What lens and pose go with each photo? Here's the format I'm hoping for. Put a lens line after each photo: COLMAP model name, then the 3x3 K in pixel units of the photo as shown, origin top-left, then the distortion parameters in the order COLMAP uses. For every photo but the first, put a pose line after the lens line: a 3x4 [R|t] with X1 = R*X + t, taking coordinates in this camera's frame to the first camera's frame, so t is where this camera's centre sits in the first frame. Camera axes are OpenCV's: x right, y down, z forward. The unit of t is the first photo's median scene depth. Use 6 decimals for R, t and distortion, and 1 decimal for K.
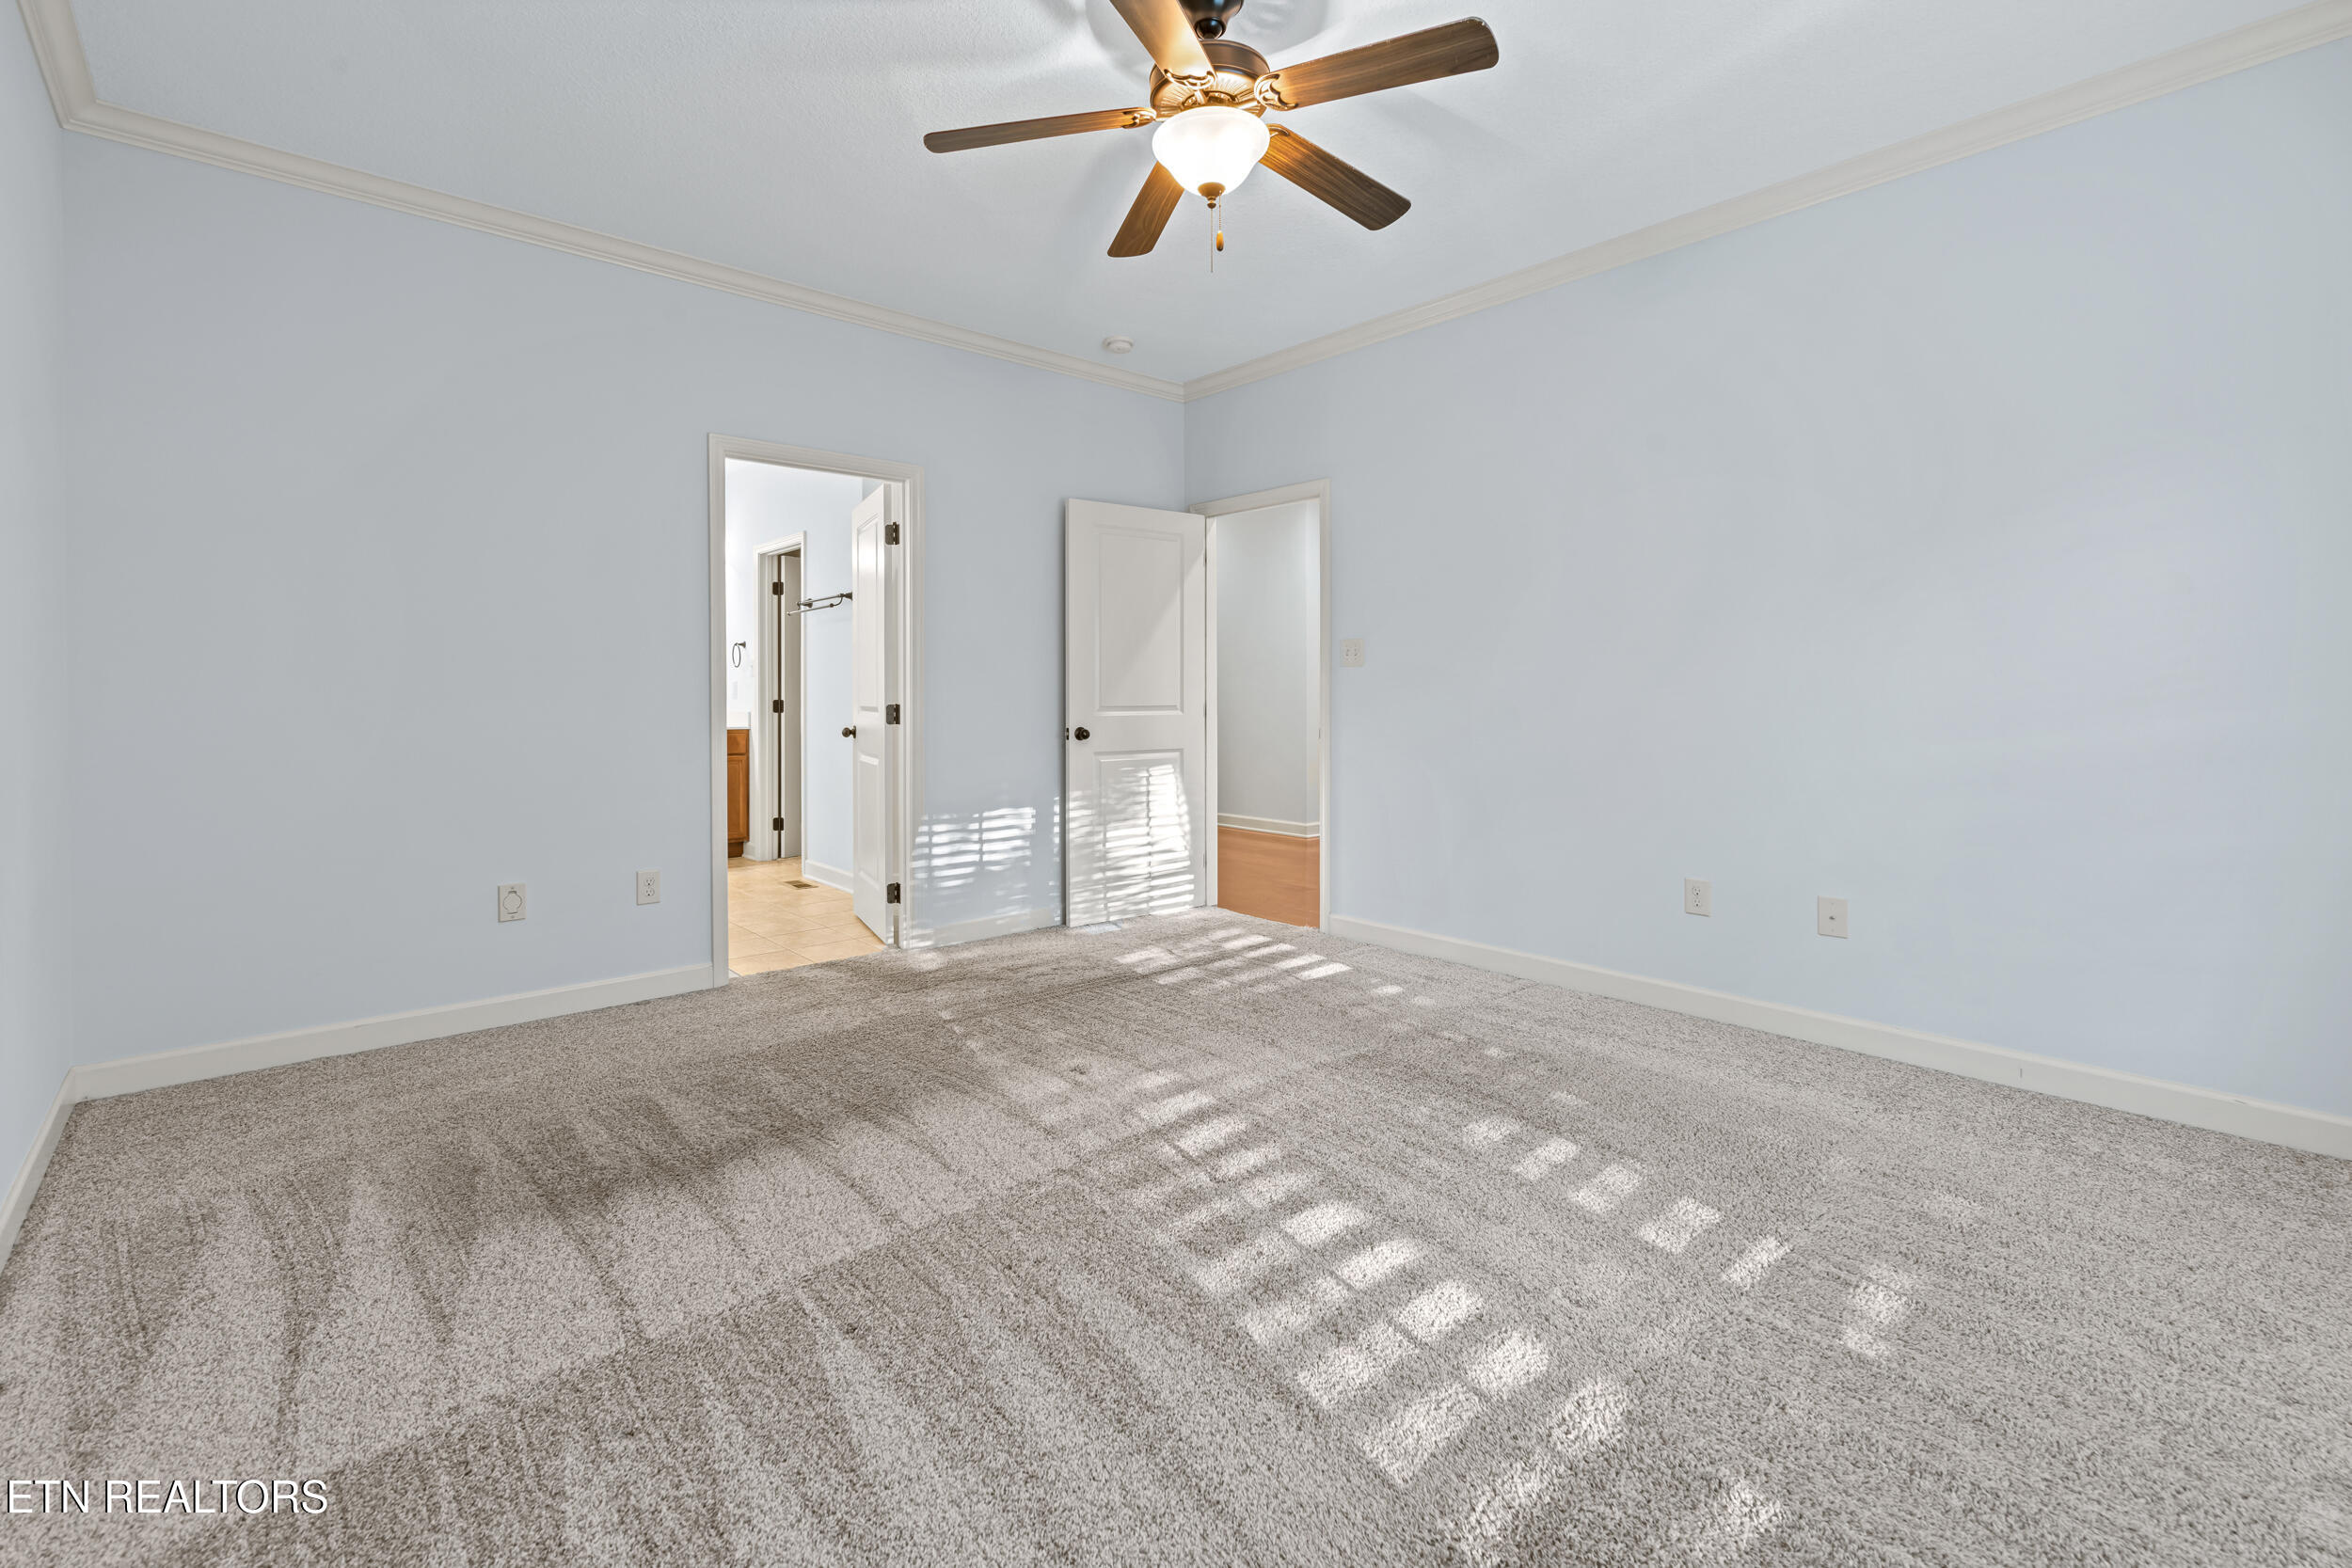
lens RADIAL K [[1011.1, 0, 1171.9], [0, 1011.1, 692.2], [0, 0, 1]] dist [0.001922, 0.000009]
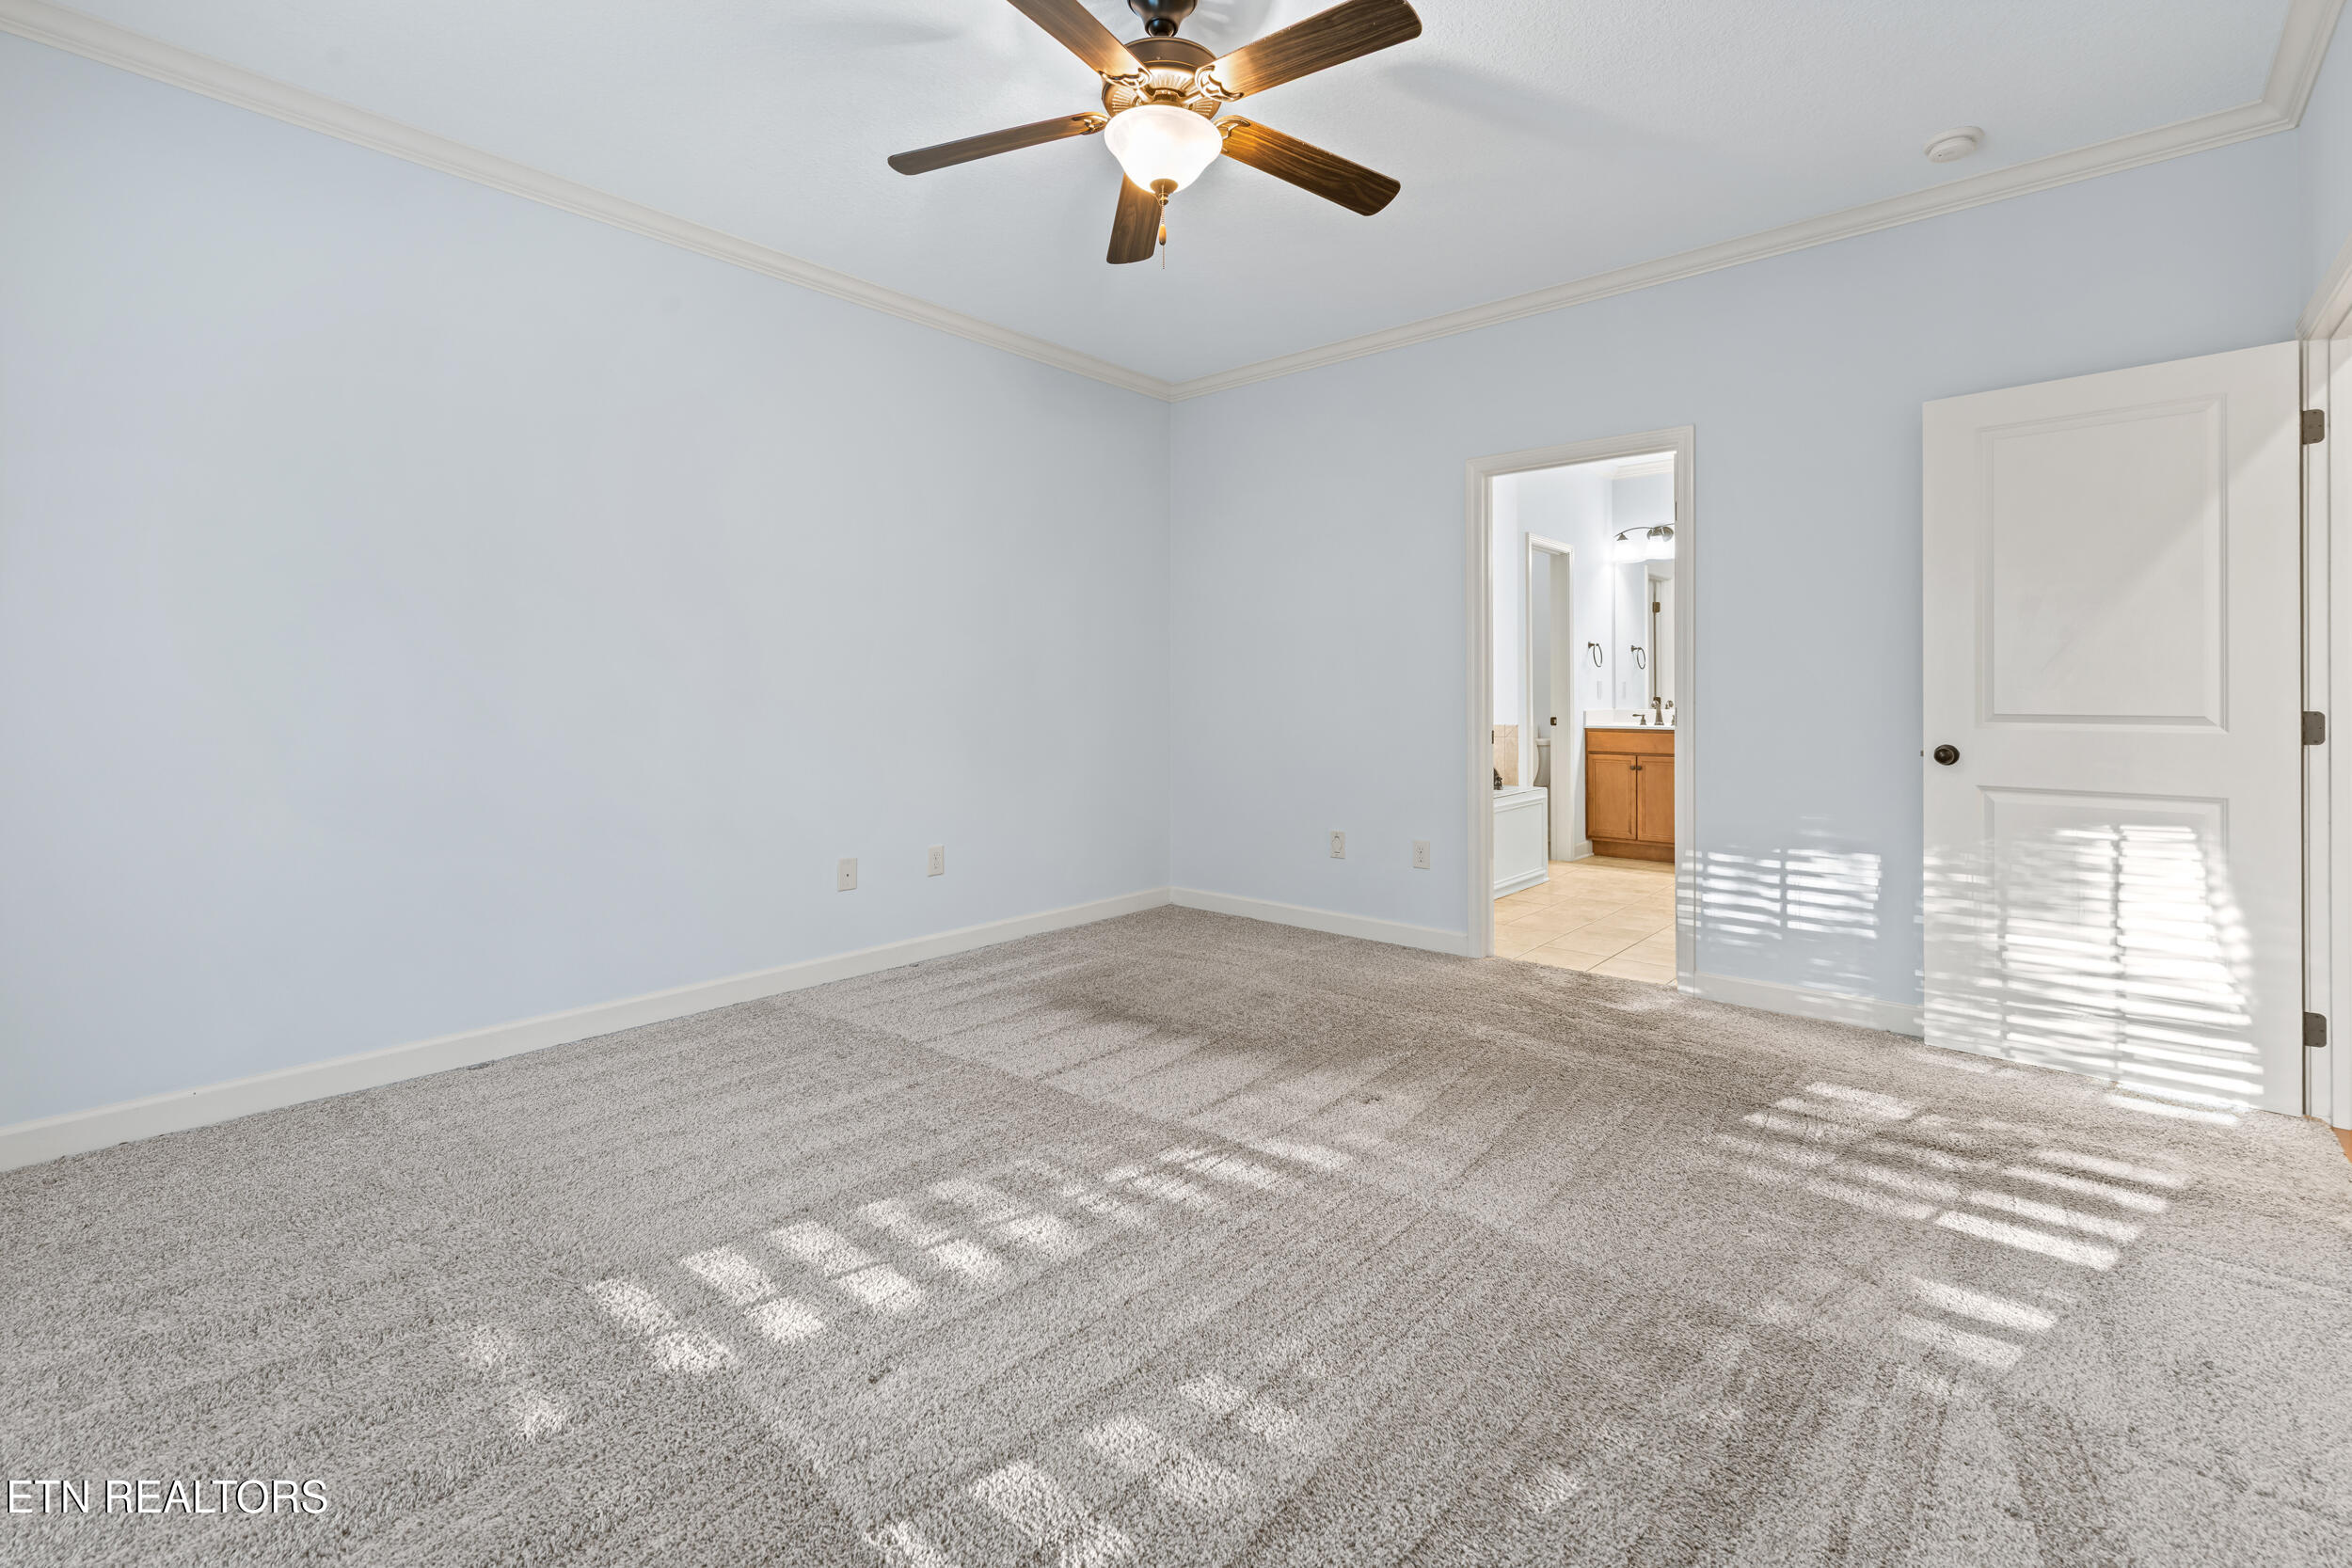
lens RADIAL K [[1051.2, 0, 1218.5], [0, 1051.2, 697.0], [0, 0, 1]] dist [0.001792, -0.000096]
pose [[0.163562, 0.006383, -0.986512, 0.531005], [0.000718, 0.999978, 0.006589, -0.001671], [0.986533, -0.001786, 0.163554, 0.447894]]
